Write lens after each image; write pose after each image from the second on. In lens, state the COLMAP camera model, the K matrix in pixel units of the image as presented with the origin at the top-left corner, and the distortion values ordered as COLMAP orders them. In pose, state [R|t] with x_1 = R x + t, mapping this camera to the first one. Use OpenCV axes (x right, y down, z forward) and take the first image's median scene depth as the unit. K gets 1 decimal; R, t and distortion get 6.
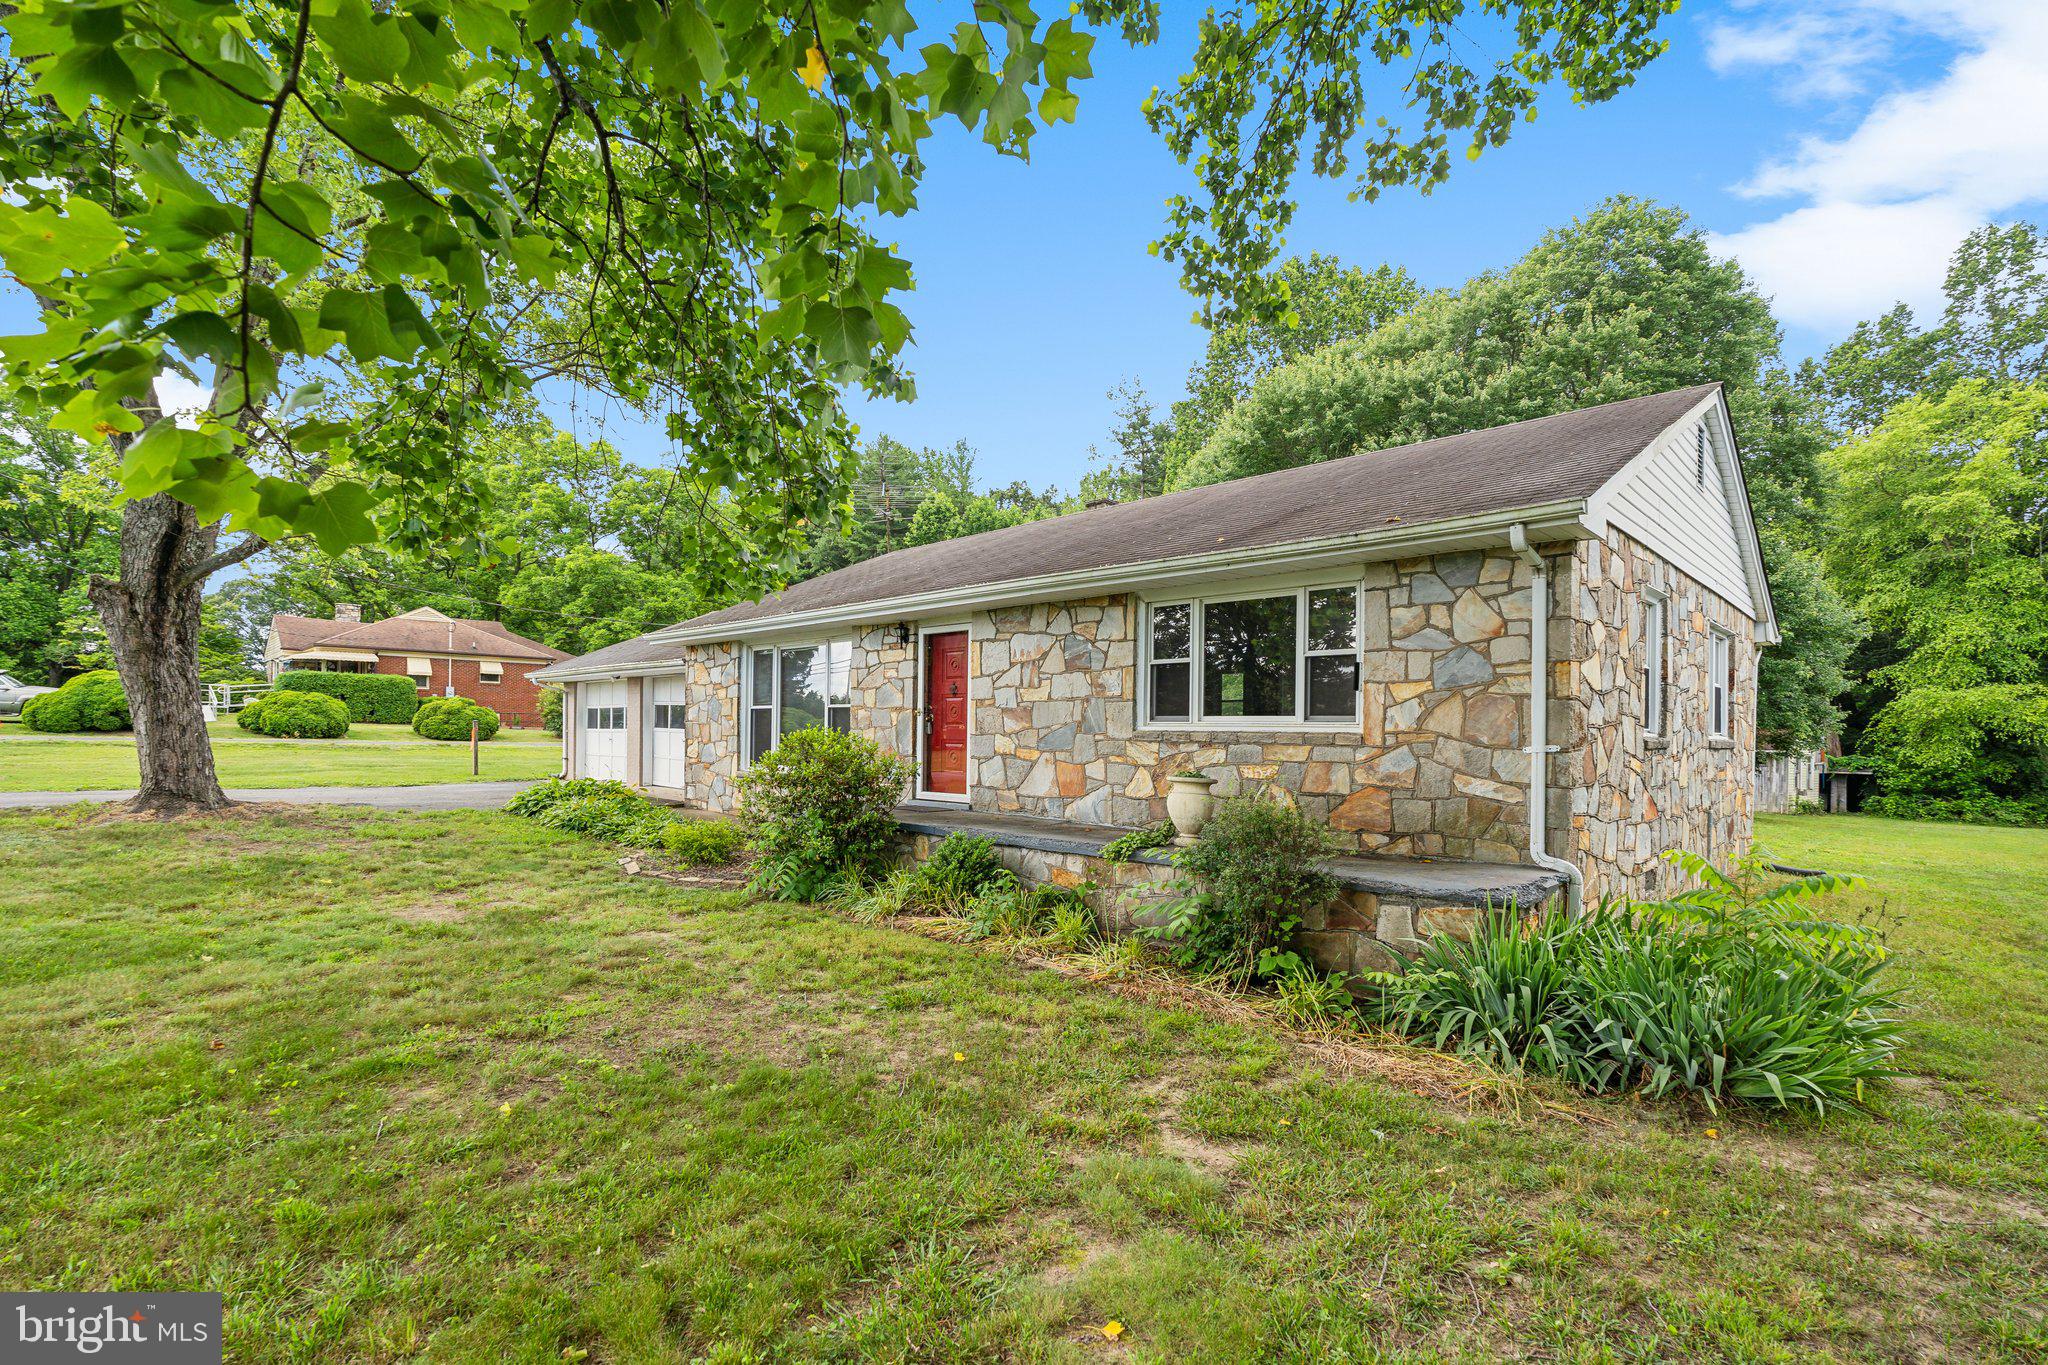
lens RADIAL K [[915.7, 0, 1041.7], [0, 915.7, 736.1], [0, 0, 1]] dist [-0.003870, 0.000421]
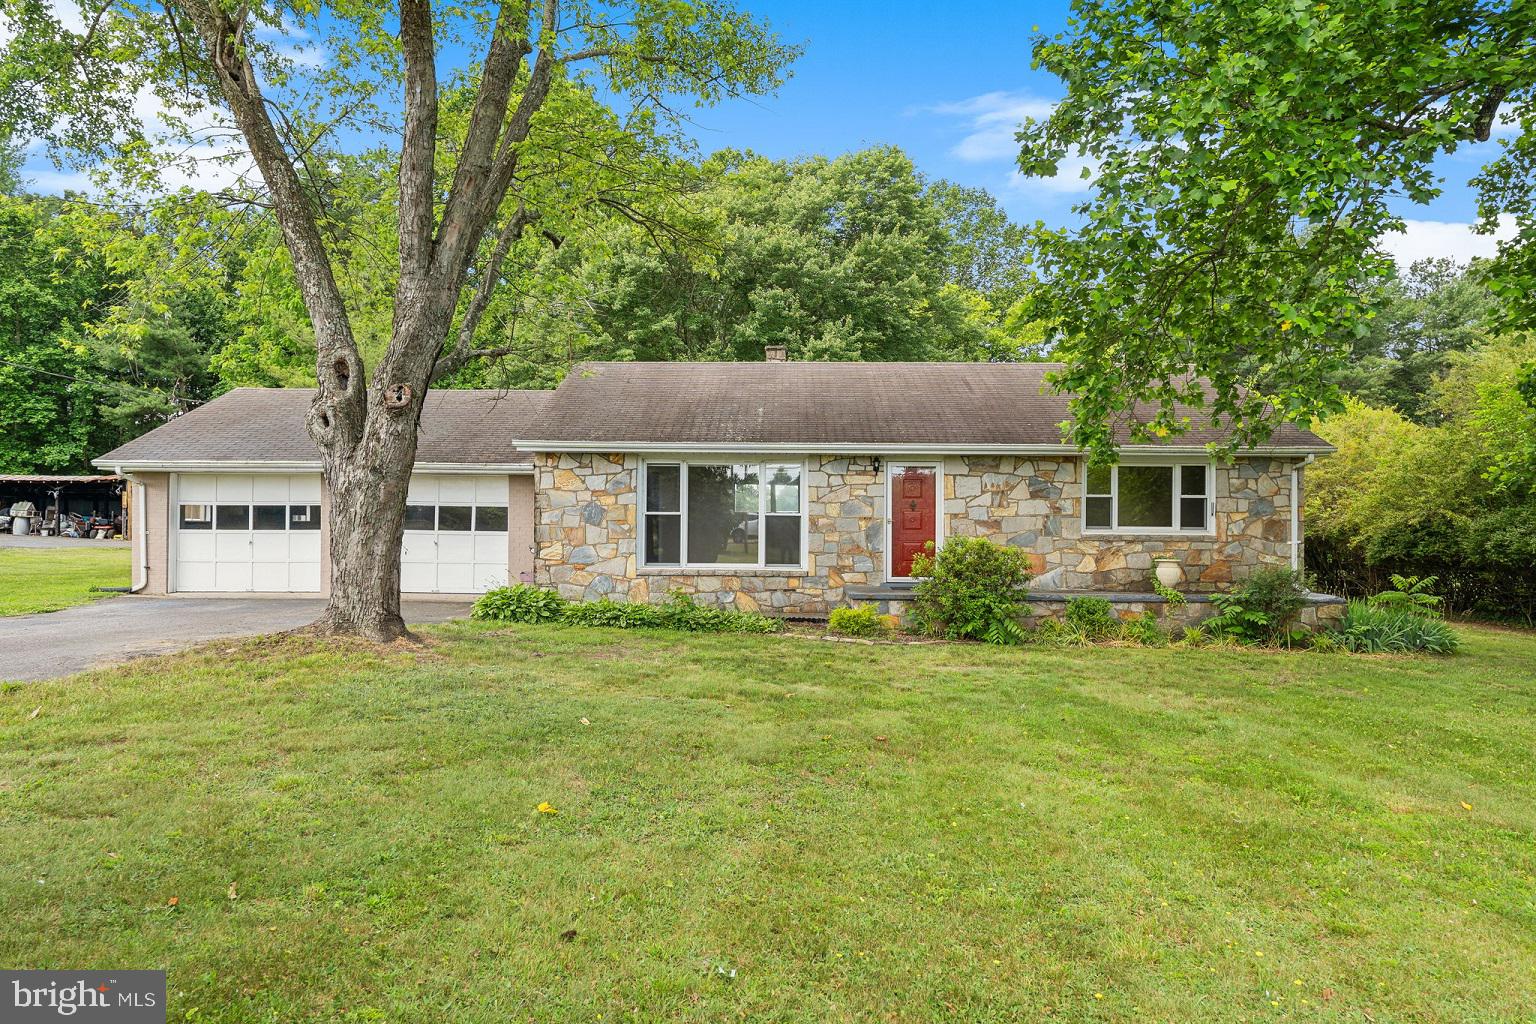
lens RADIAL K [[958.3, 0, 763.1], [0, 958.3, 510.5], [0, 0, 1]] dist [-0.001427, 0.001674]
pose [[0.745877, -0.002989, 0.666077, -1.616726], [0.003548, 0.999994, 0.000514, -0.056291], [-0.666074, 0.001979, 0.745883, 0.028669]]
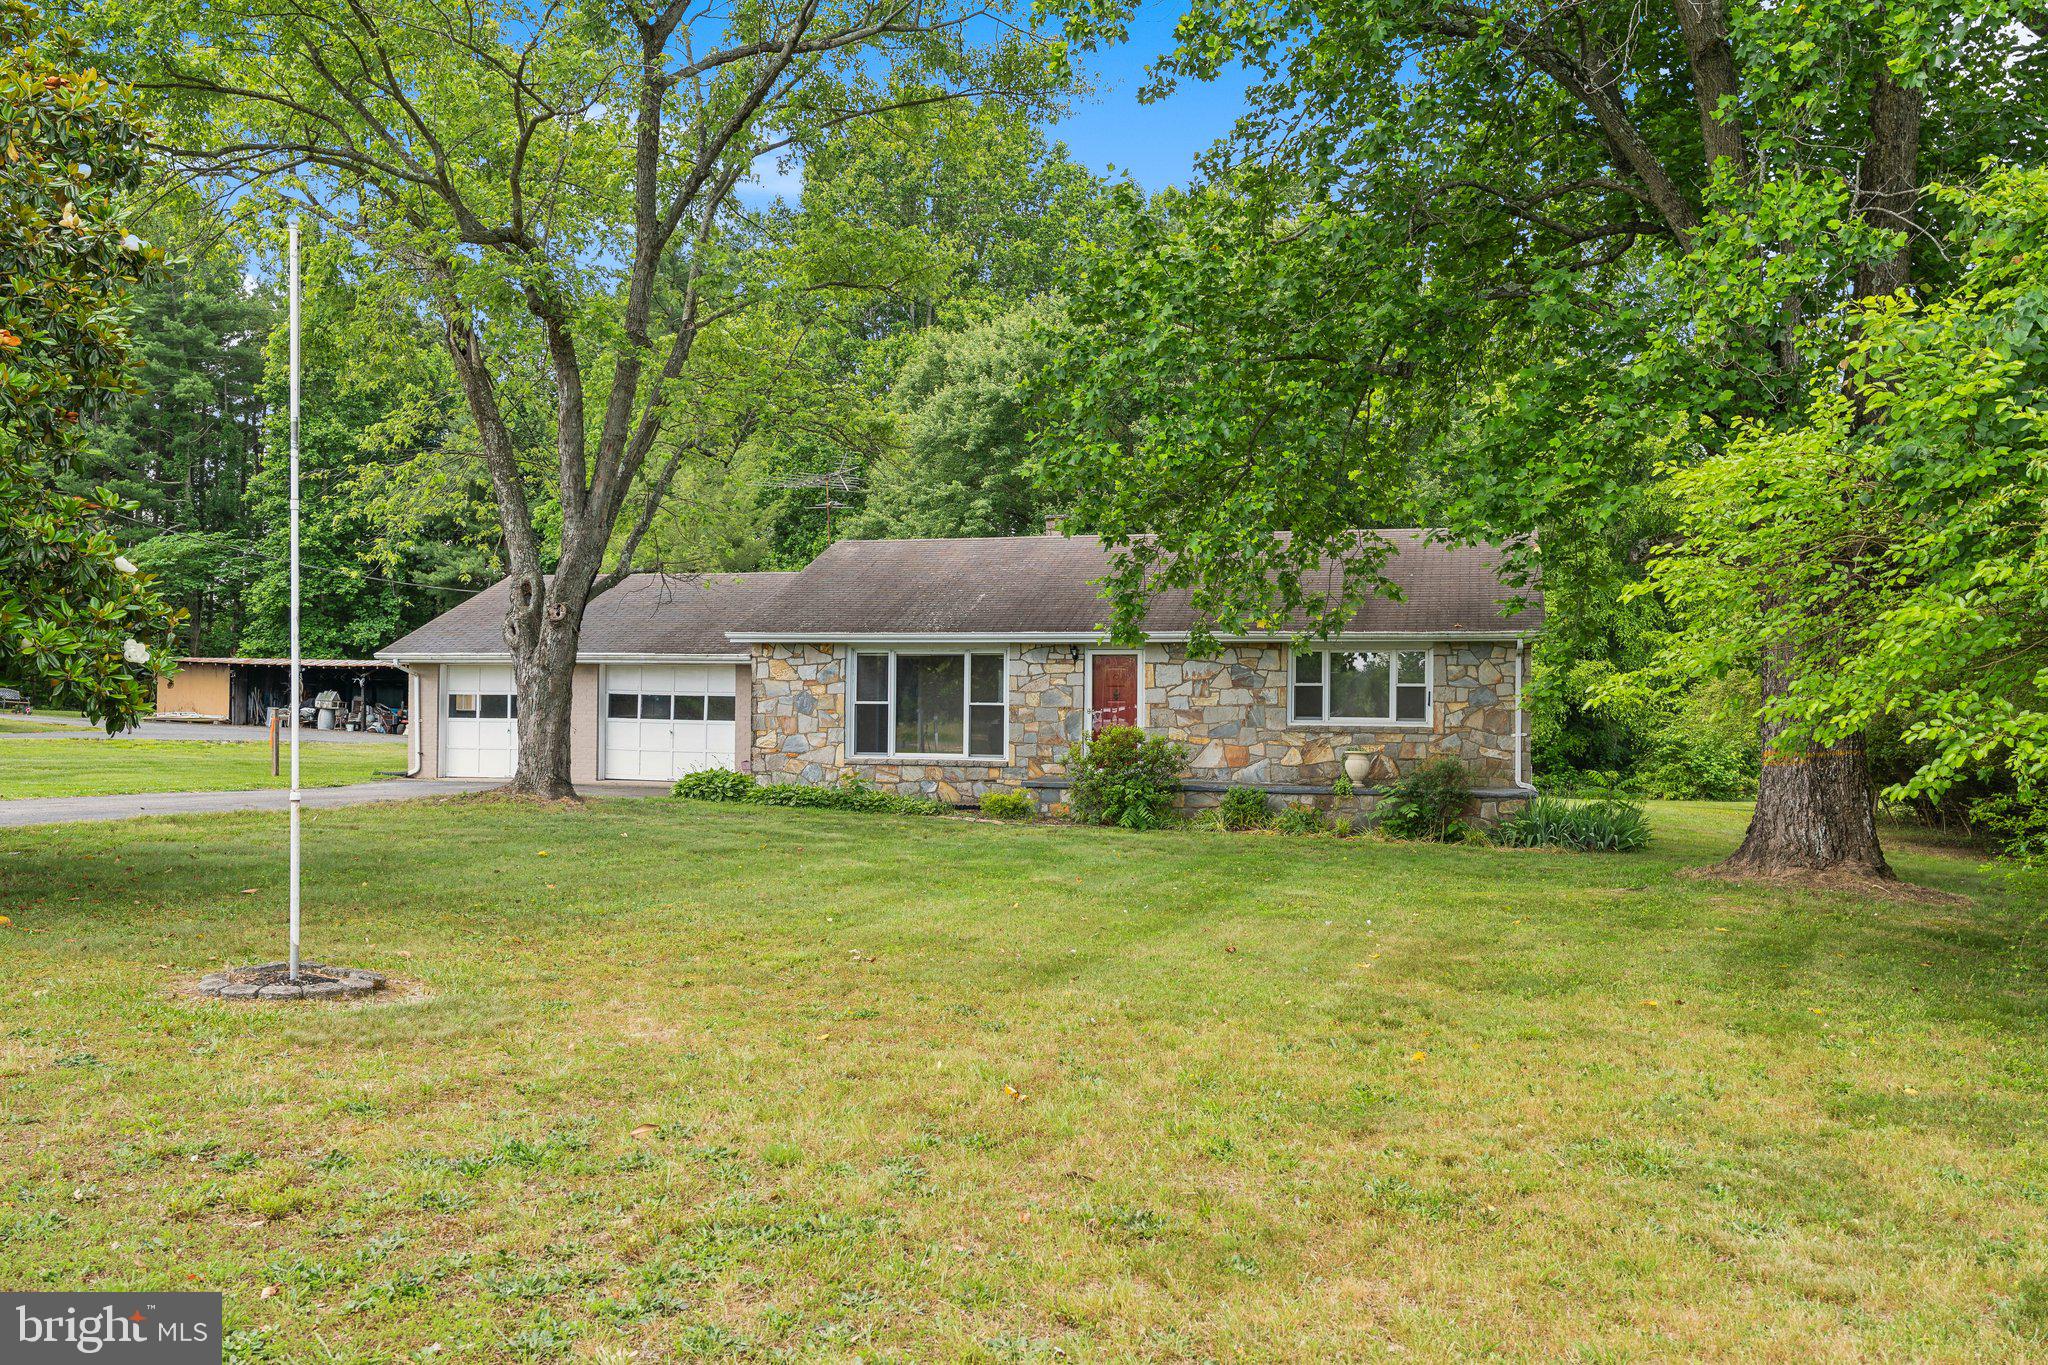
lens RADIAL K [[1550.5, 0, 1026.1], [0, 1550.5, 693.1], [0, 0, 1]] dist [0.008367, -0.000660]
pose [[0.882558, 0.001047, 0.470202, -1.678446], [0.002481, 0.999973, -0.006883, -0.047556], [-0.470197, 0.007241, 0.882532, -1.298219]]
